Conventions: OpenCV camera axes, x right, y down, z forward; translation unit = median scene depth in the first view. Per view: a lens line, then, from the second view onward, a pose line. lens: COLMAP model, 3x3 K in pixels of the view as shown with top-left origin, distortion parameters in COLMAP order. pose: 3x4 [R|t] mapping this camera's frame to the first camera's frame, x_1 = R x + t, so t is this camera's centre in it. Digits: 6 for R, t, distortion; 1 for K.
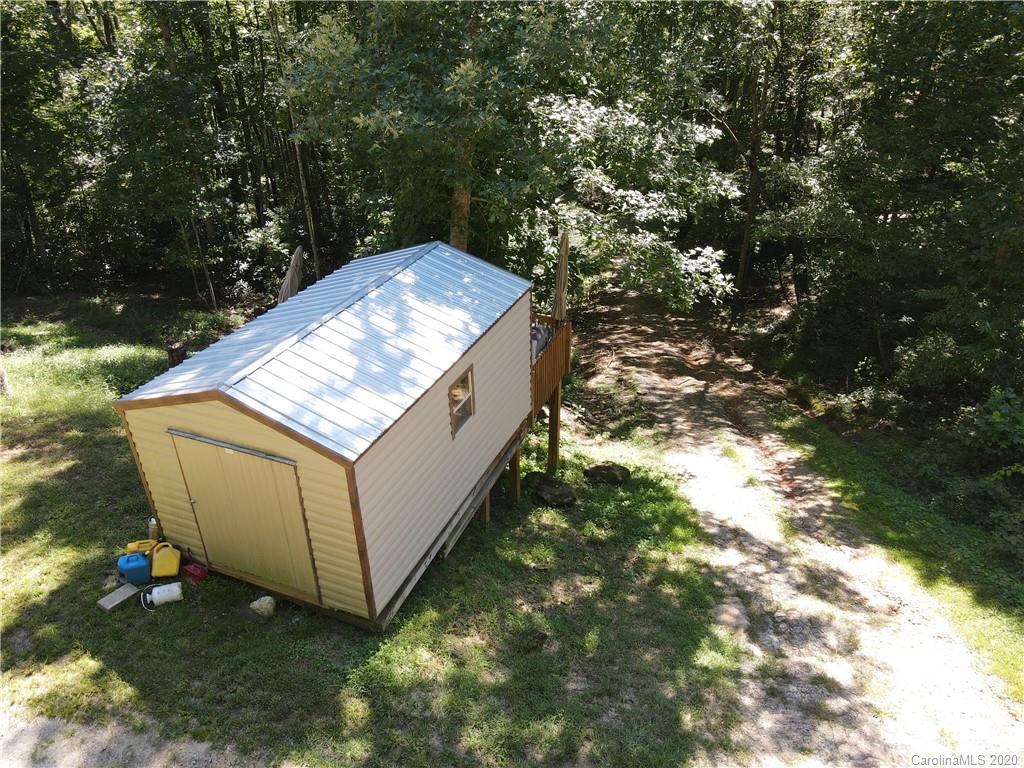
lens RADIAL K [[738.4, 0, 514.1], [0, 738.4, 386.5], [0, 0, 1]] dist [0.003017, 0.004438]
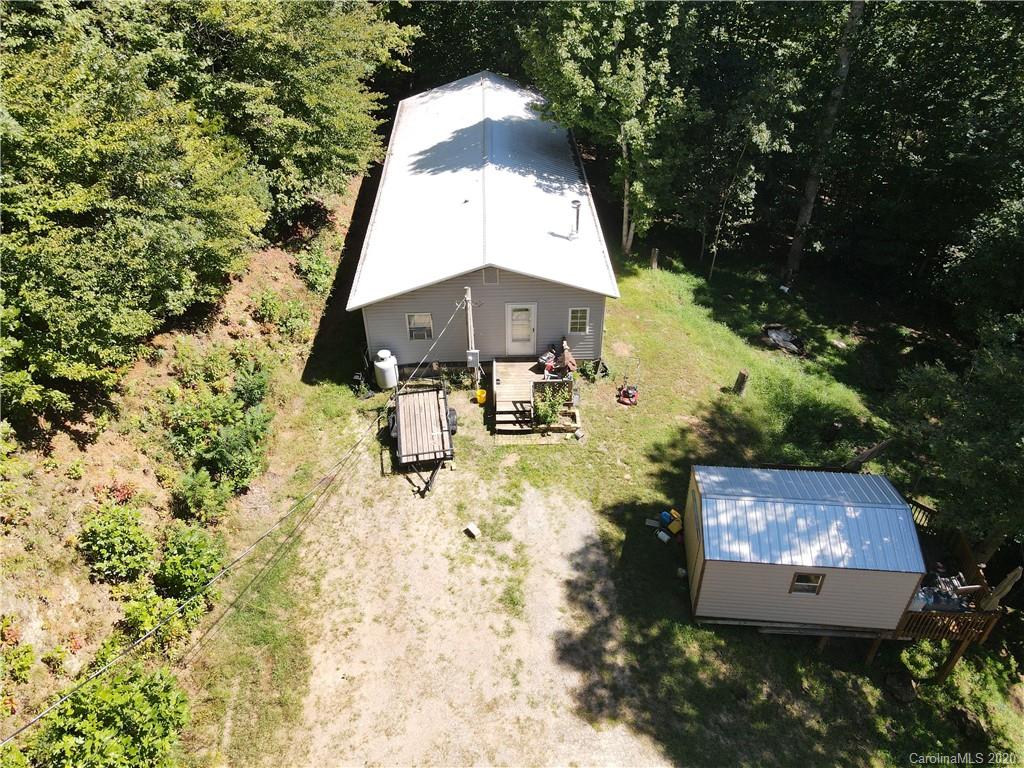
lens RADIAL K [[738.4, 0, 514.1], [0, 738.4, 386.5], [0, 0, 1]] dist [0.003017, 0.004438]
pose [[0.283652, 0.595064, -0.751958, 0.843309], [-0.465164, 0.771111, 0.434752, -0.852591], [0.838549, 0.226466, 0.495529, -0.647789]]
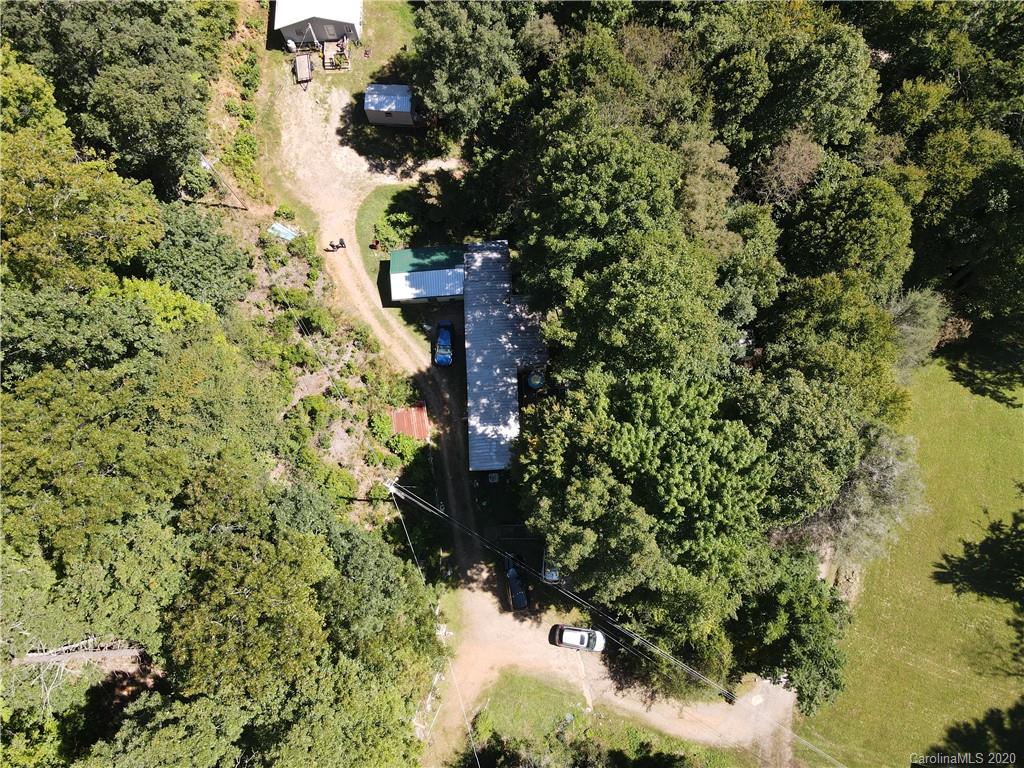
lens RADIAL K [[738.4, 0, 514.1], [0, 738.4, 386.5], [0, 0, 1]] dist [0.003017, 0.004438]
pose [[0.274895, 0.926788, -0.255925, 5.363265], [-0.444052, 0.358470, 0.821169, -6.458942], [0.852790, -0.112091, 0.510083, -2.389650]]
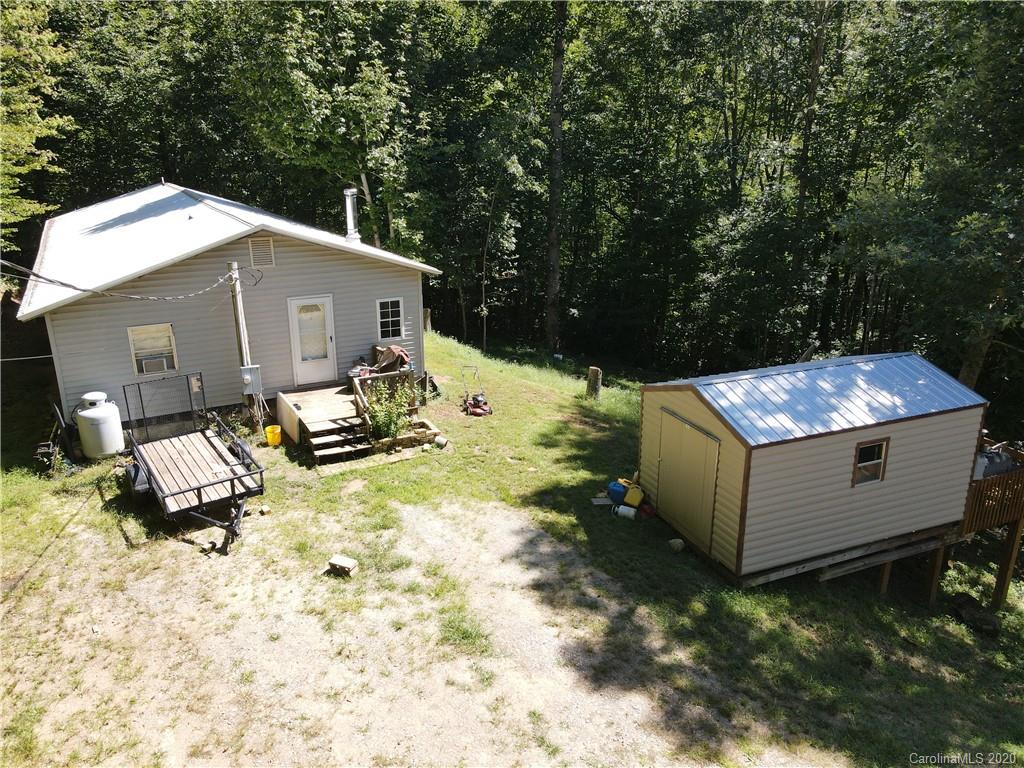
lens RADIAL K [[738.4, 0, 514.1], [0, 738.4, 386.5], [0, 0, 1]] dist [0.003017, 0.004438]
pose [[0.691353, 0.225843, -0.686313, 0.364331], [-0.357307, 0.932477, -0.053084, 0.195039], [0.627983, 0.281924, 0.725366, -0.343417]]
